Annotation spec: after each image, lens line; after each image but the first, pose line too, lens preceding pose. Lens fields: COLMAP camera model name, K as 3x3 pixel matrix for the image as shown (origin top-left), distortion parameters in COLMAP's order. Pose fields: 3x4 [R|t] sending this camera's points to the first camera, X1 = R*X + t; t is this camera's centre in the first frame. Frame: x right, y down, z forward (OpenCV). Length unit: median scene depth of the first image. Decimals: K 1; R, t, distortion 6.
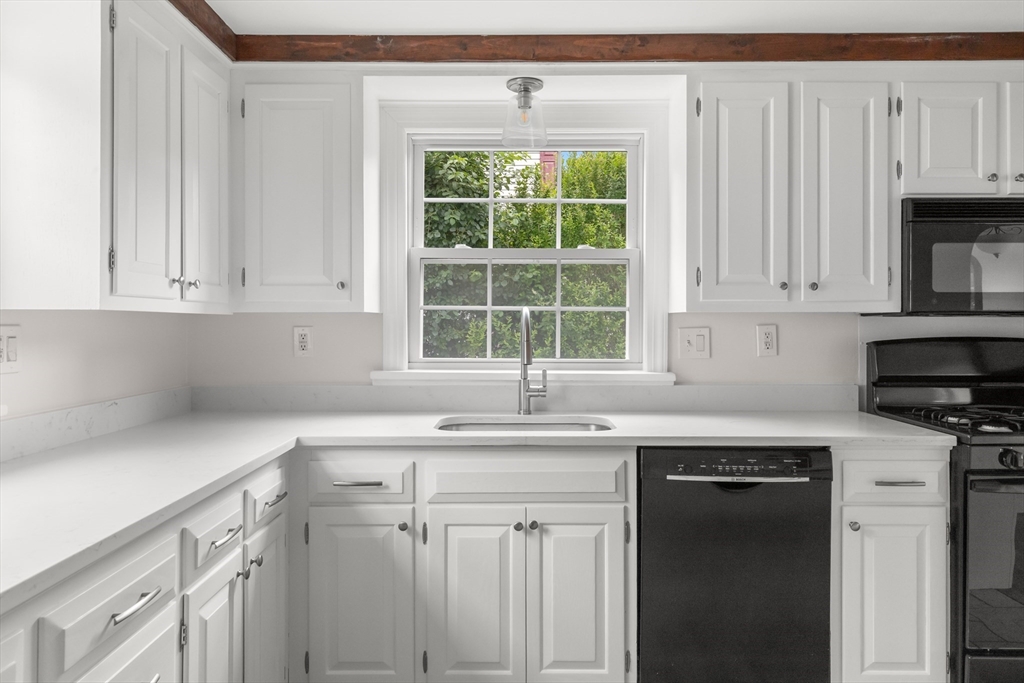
lens RADIAL K [[727.3, 0, 507.6], [0, 727.3, 319.9], [0, 0, 1]] dist [-0.001692, 0.009043]
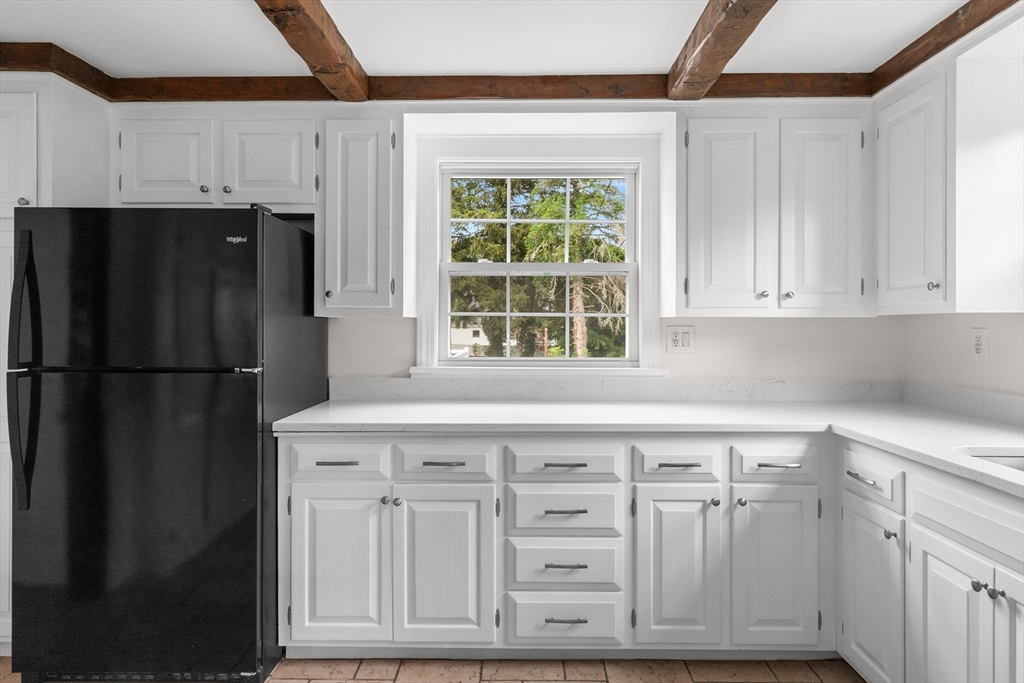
lens RADIAL K [[599.0, 0, 516.6], [0, 599.0, 322.9], [0, 0, 1]] dist [0.004200, -0.000202]
pose [[-0.010965, -0.005267, -0.999926, 0.653033], [0.004891, 0.999974, -0.005321, 0.004618], [0.999928, -0.004949, -0.010939, 0.509260]]
